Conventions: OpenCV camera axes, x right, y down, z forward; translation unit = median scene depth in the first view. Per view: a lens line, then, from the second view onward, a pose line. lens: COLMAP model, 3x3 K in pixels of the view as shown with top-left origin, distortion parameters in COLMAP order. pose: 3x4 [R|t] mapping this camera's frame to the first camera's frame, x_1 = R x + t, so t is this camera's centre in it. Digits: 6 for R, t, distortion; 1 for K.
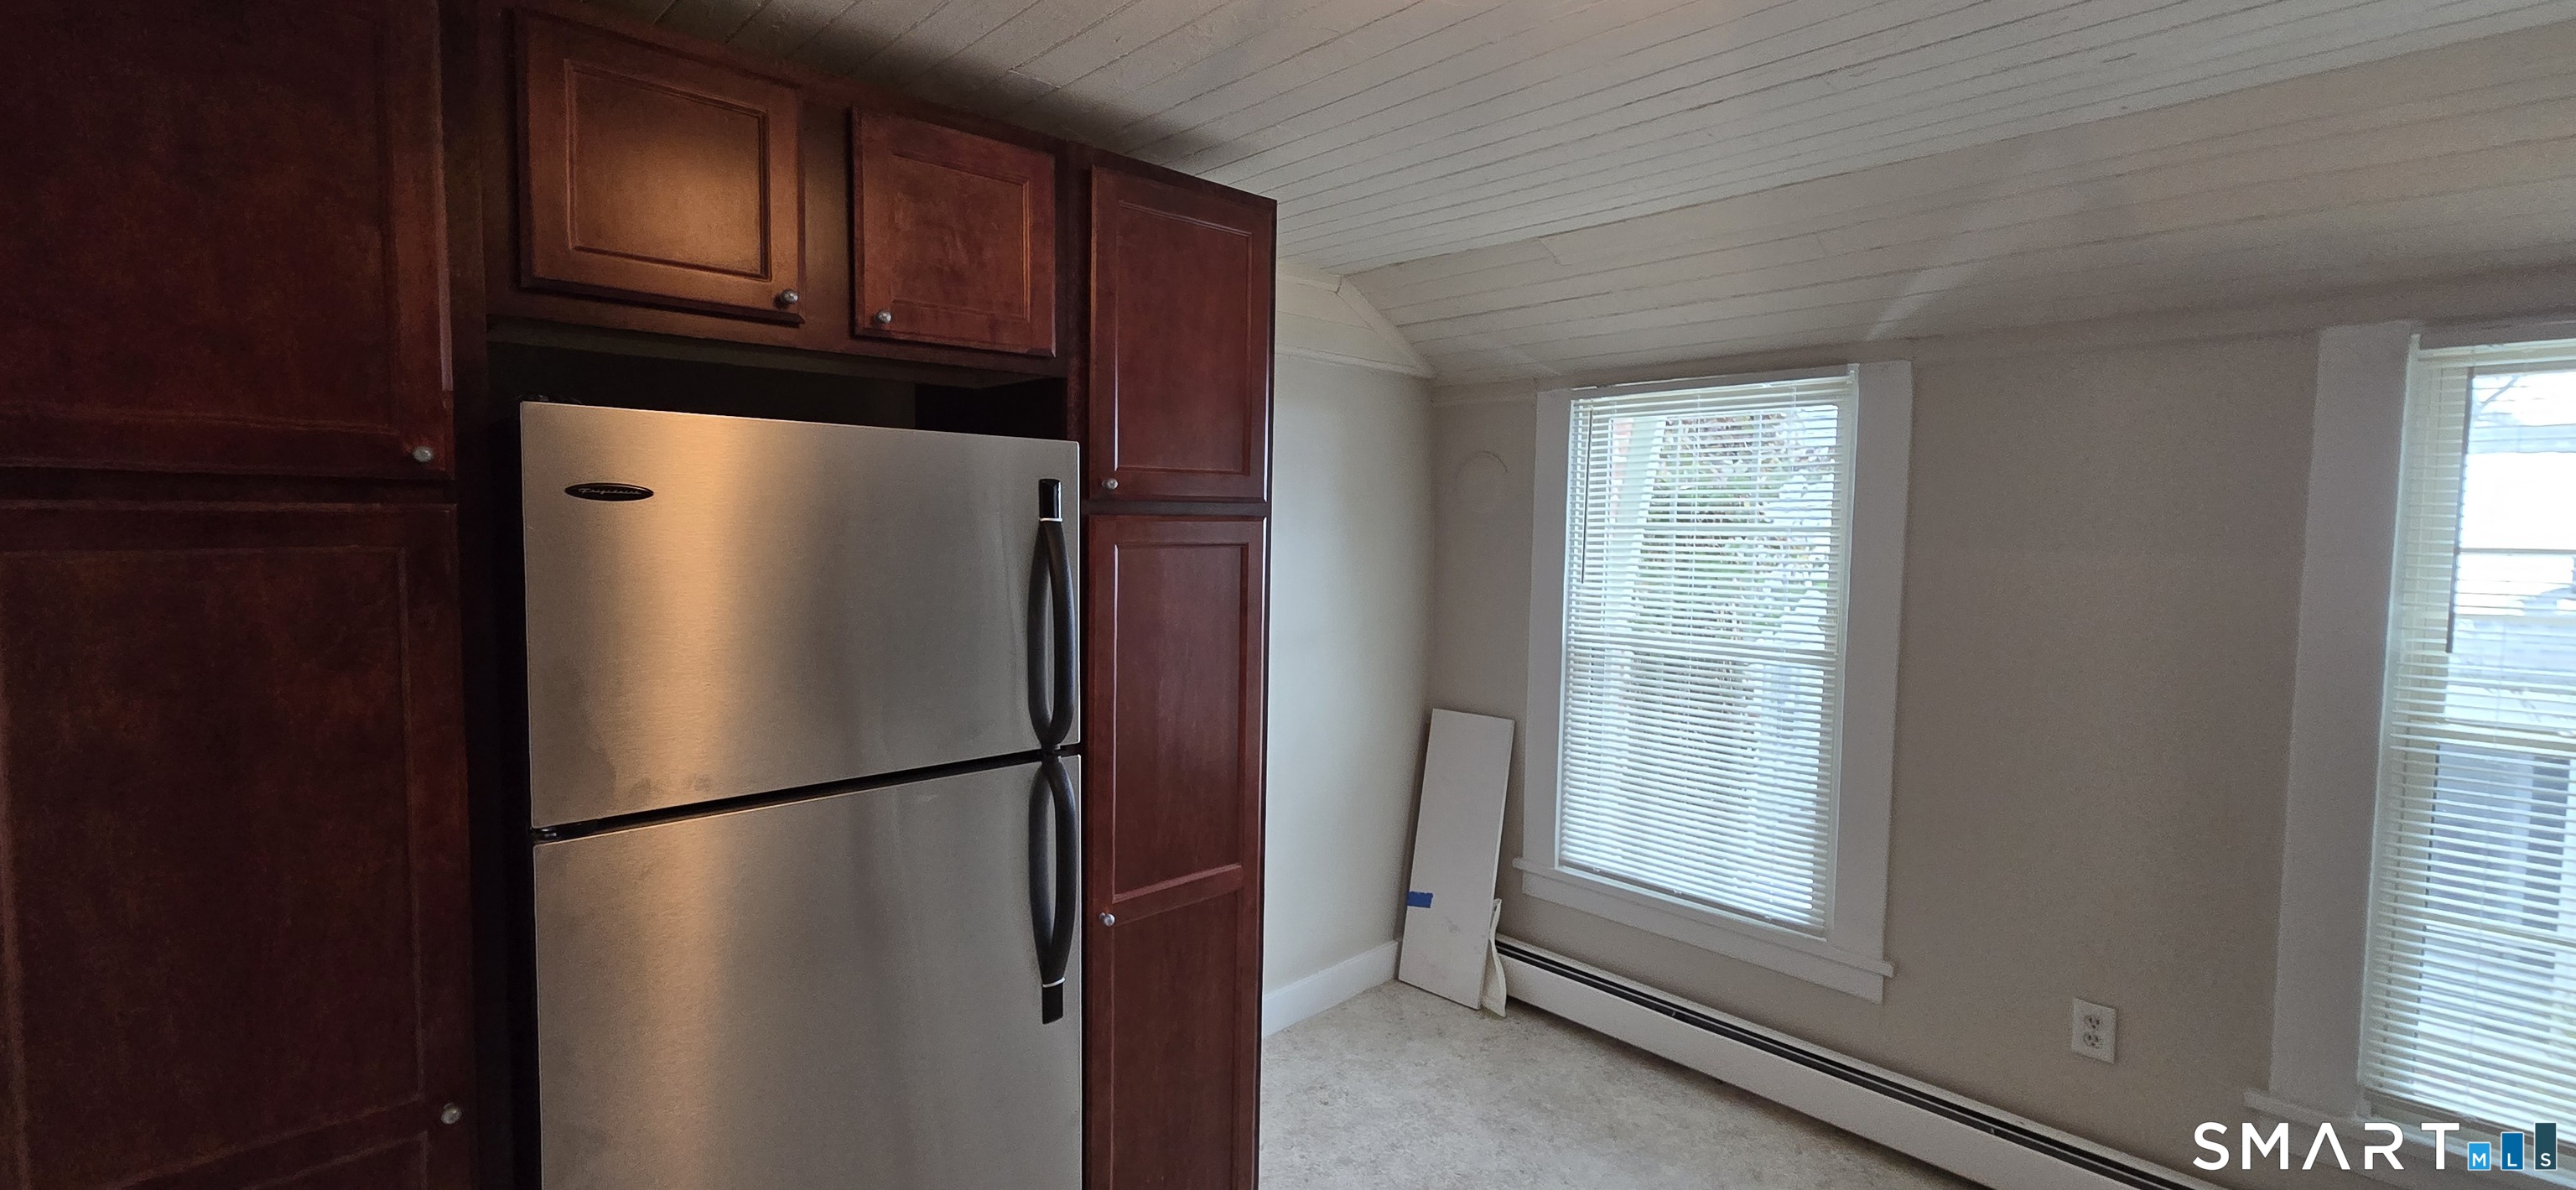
lens RADIAL K [[1057.5, 0, 1282.9], [0, 1057.5, 589.2], [0, 0, 1]] dist [-0.001551, 0.000381]
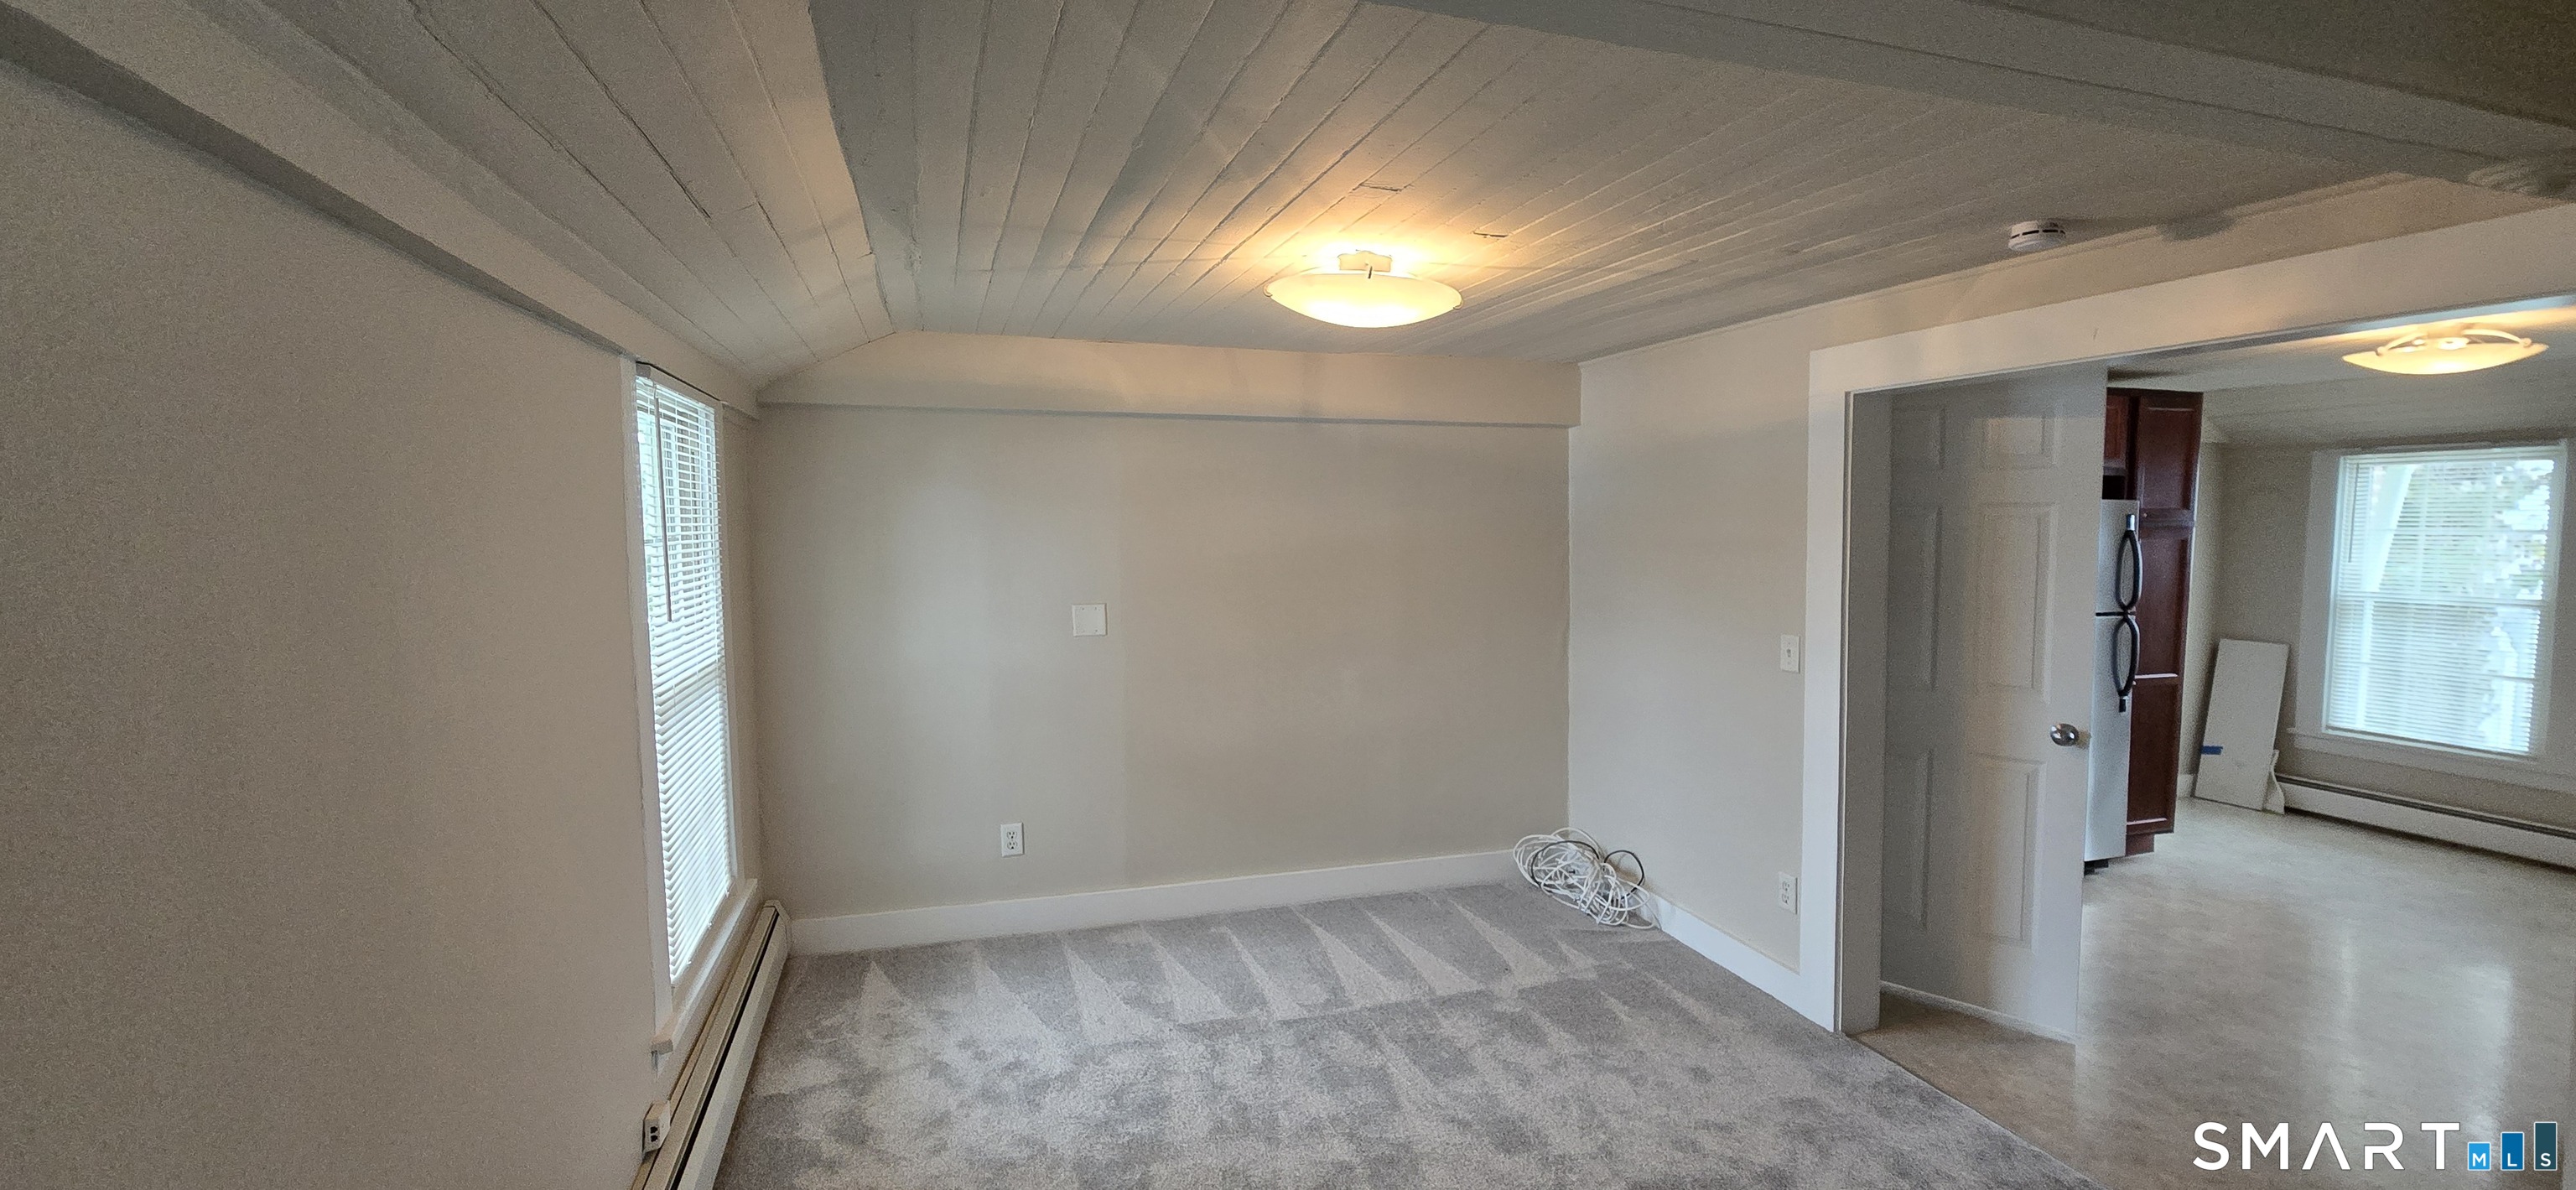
lens RADIAL K [[1057.5, 0, 1285.8], [0, 1057.5, 576.8], [0, 0, 1]] dist [-0.001551, 0.000381]
pose [[0.903735, 0.016622, -0.427769, -0.520452], [-0.022560, 0.999707, -0.008816, 0.067893], [0.427497, 0.017618, 0.903845, -1.236405]]
